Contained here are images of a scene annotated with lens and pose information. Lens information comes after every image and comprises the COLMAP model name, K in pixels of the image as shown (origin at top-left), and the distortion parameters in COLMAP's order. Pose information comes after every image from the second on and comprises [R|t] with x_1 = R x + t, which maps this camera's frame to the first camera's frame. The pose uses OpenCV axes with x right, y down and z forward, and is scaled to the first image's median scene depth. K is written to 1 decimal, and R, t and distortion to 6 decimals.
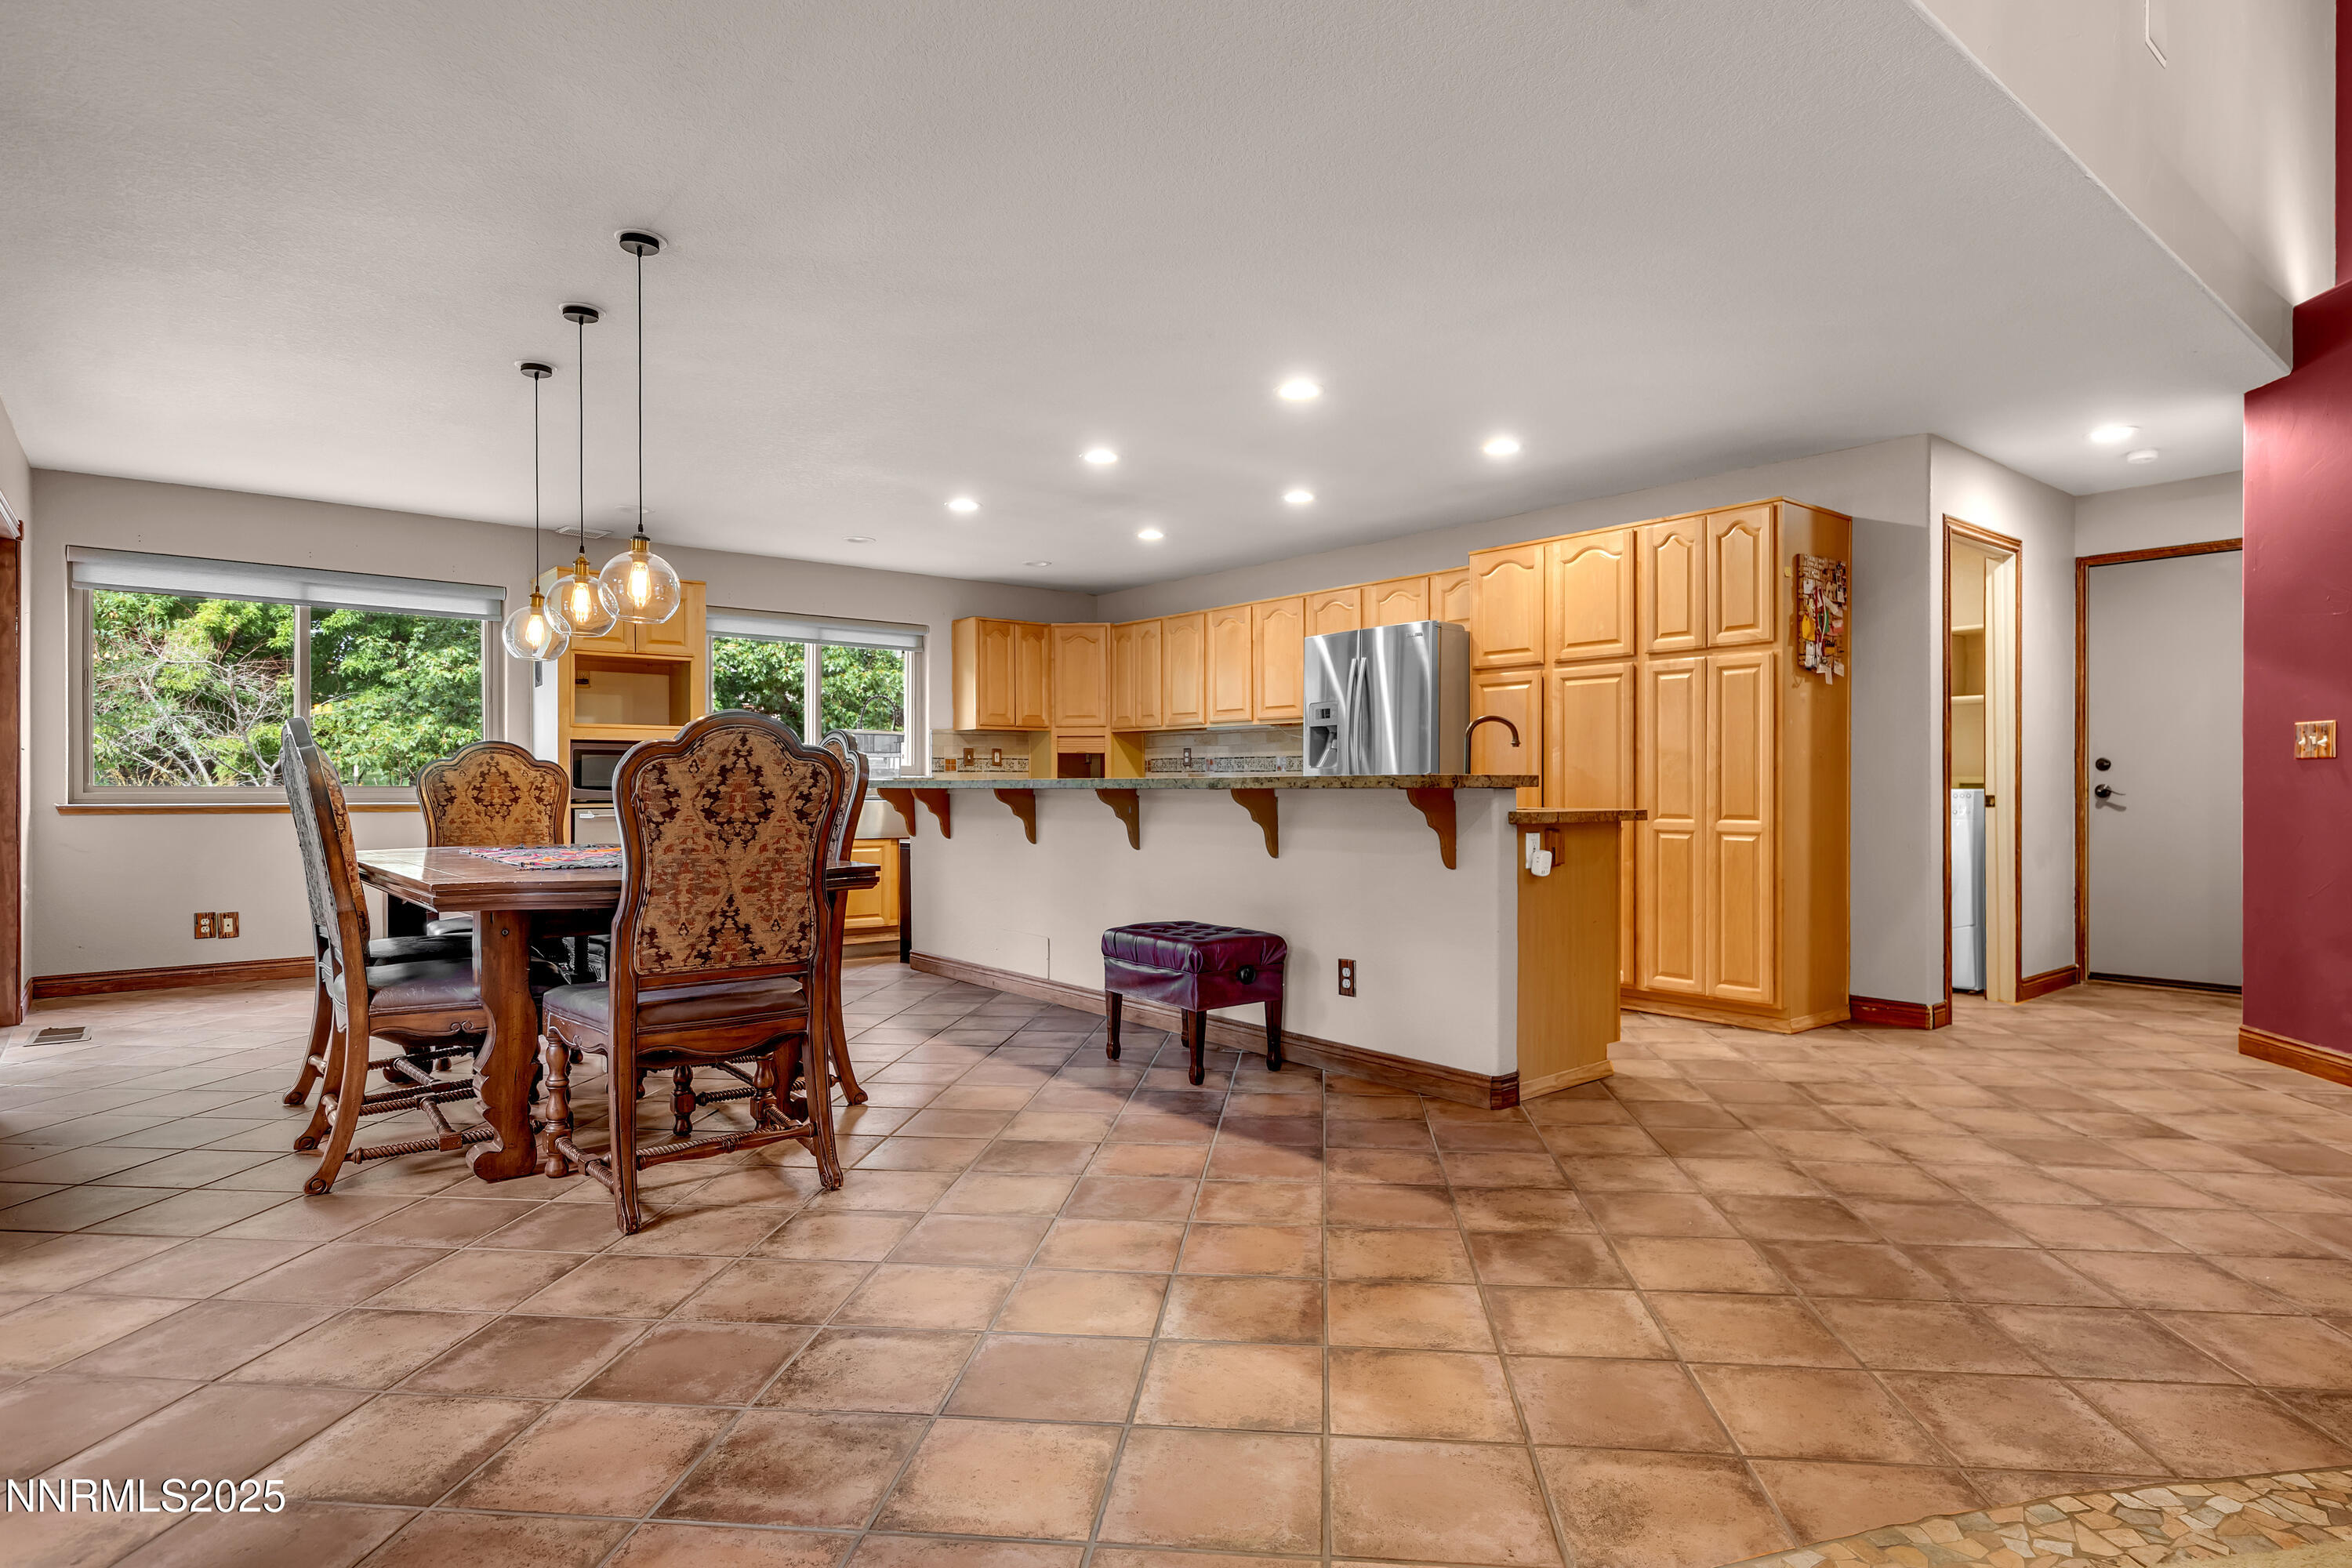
lens RADIAL K [[1205.5, 0, 1175.5], [0, 1205.5, 793.5], [0, 0, 1]] dist [0.005351, 0.000238]
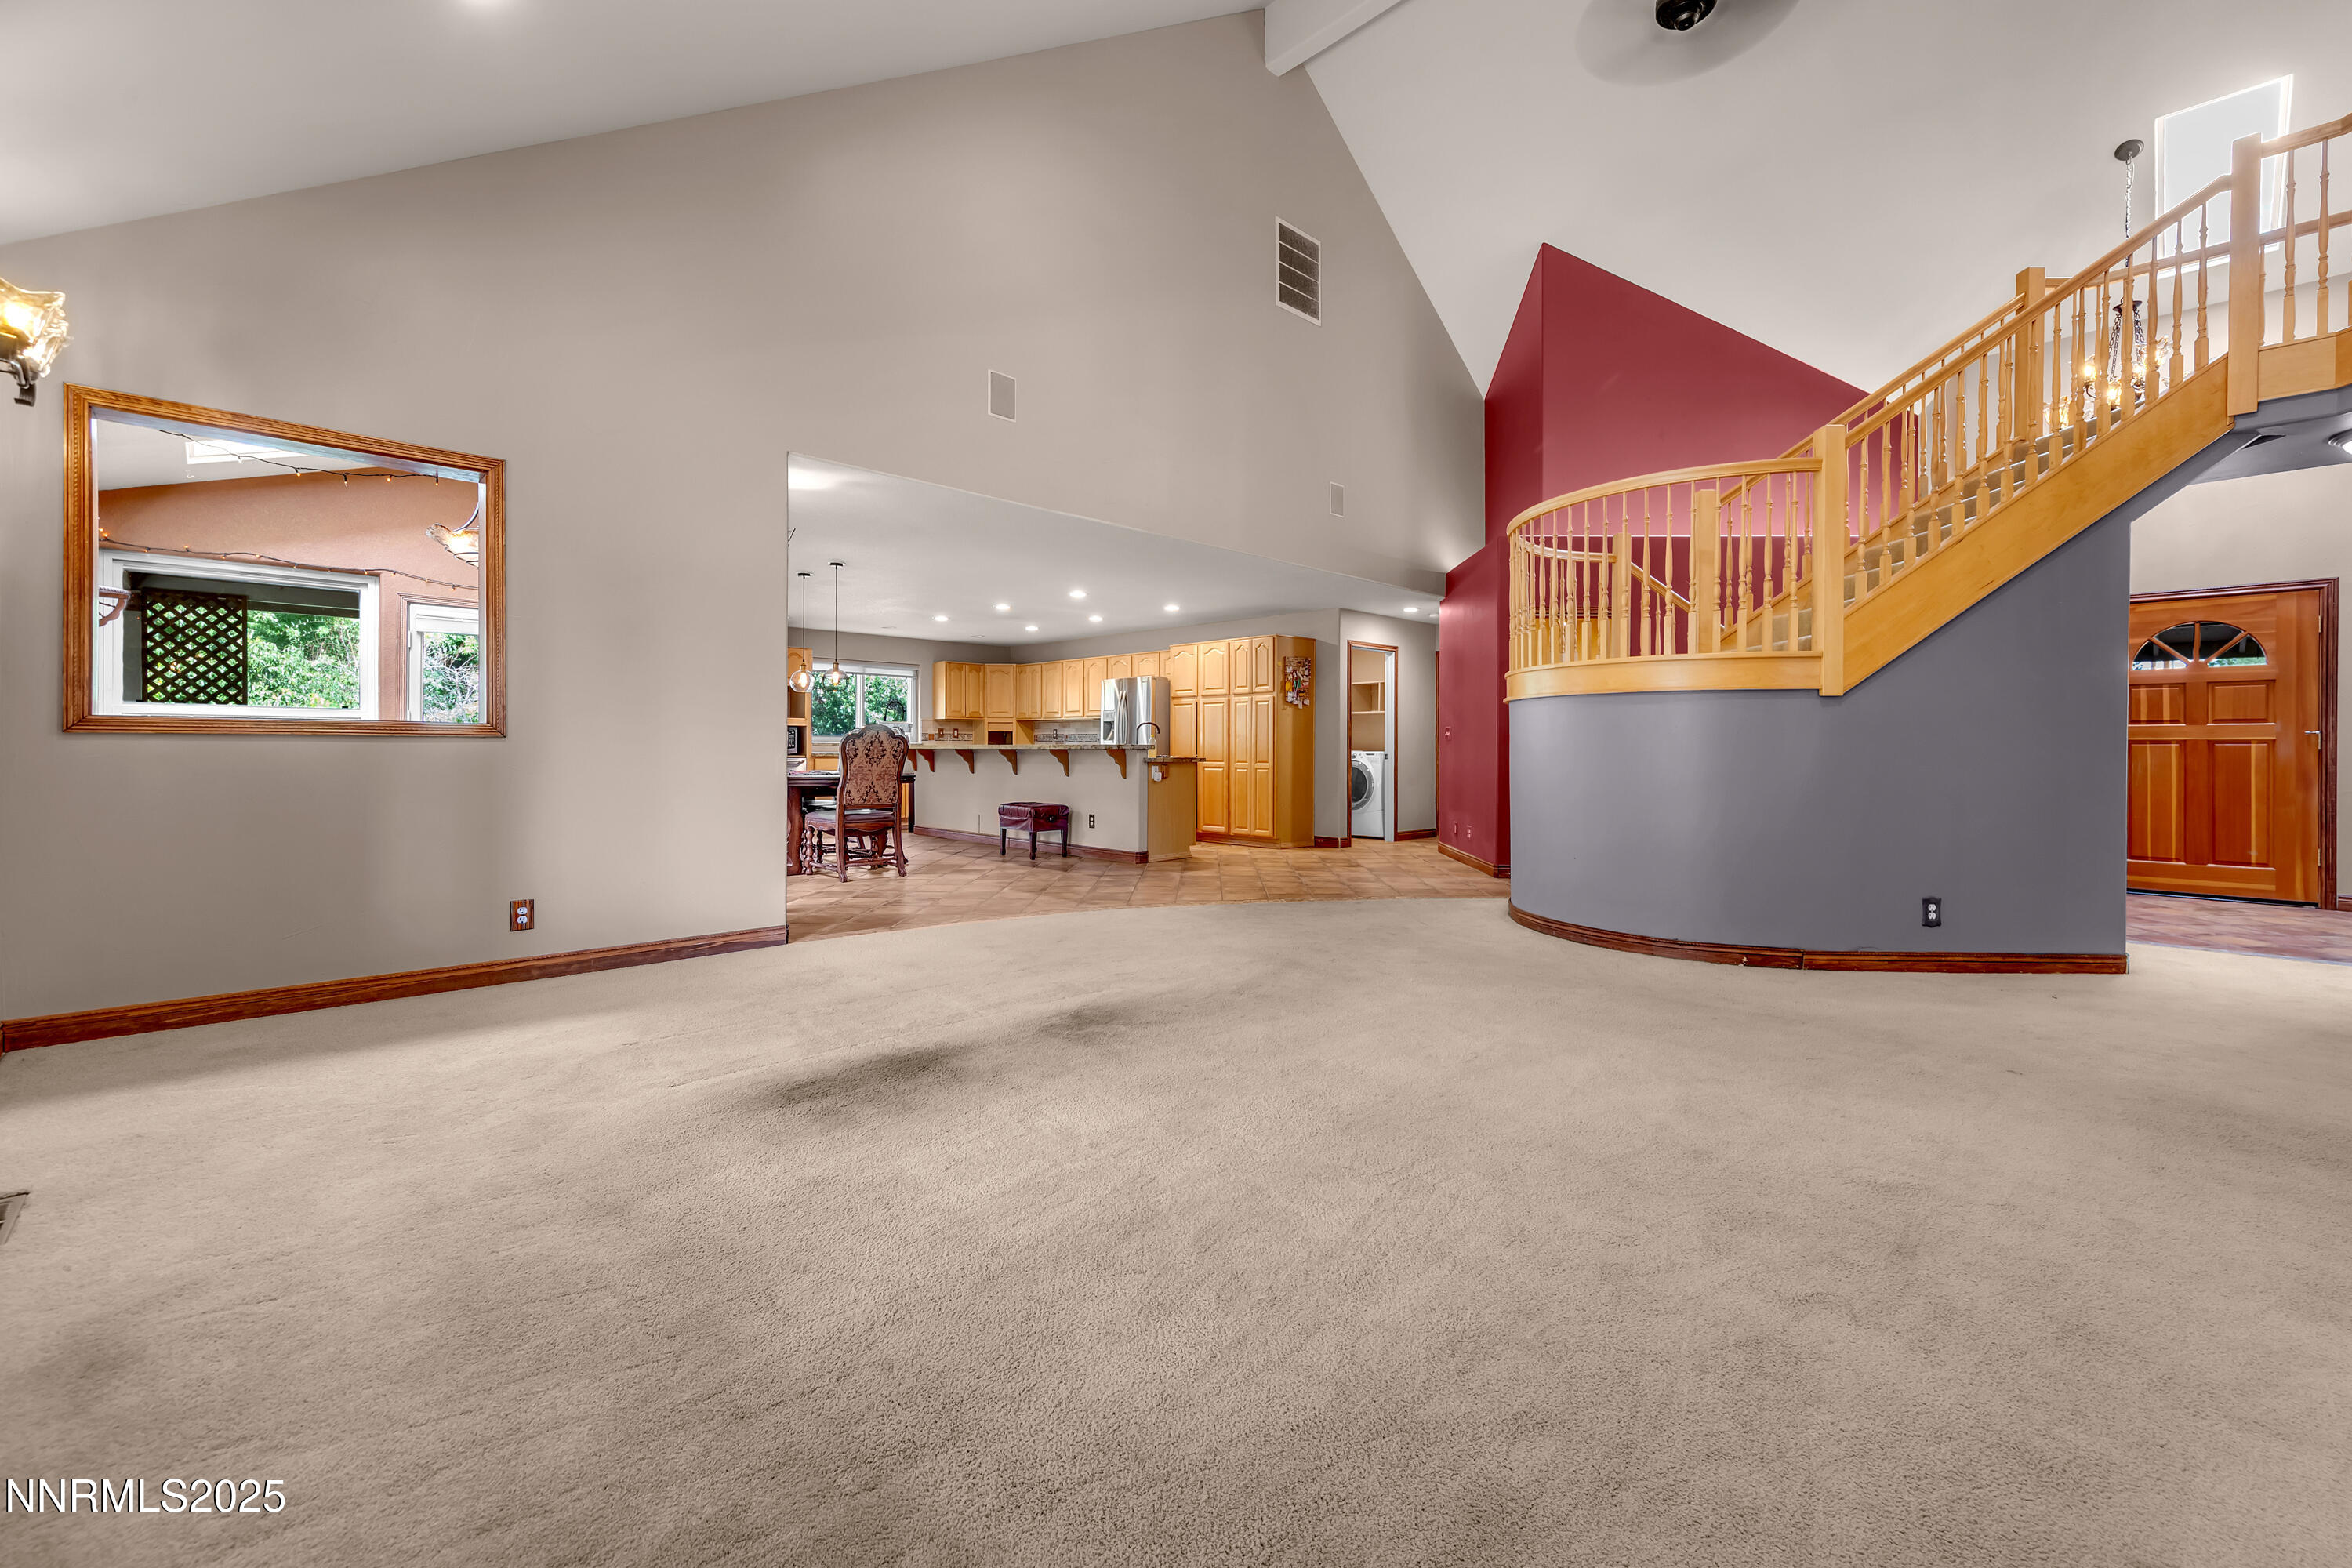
lens RADIAL K [[961.0, 0, 1181.5], [0, 961.0, 761.2], [0, 0, 1]] dist [-0.001226, -0.000011]
pose [[0.996282, 0.003961, 0.086056, 0.123135], [-0.004391, 0.999979, 0.004807, 0.008145], [-0.086035, -0.005167, 0.996279, -0.873201]]
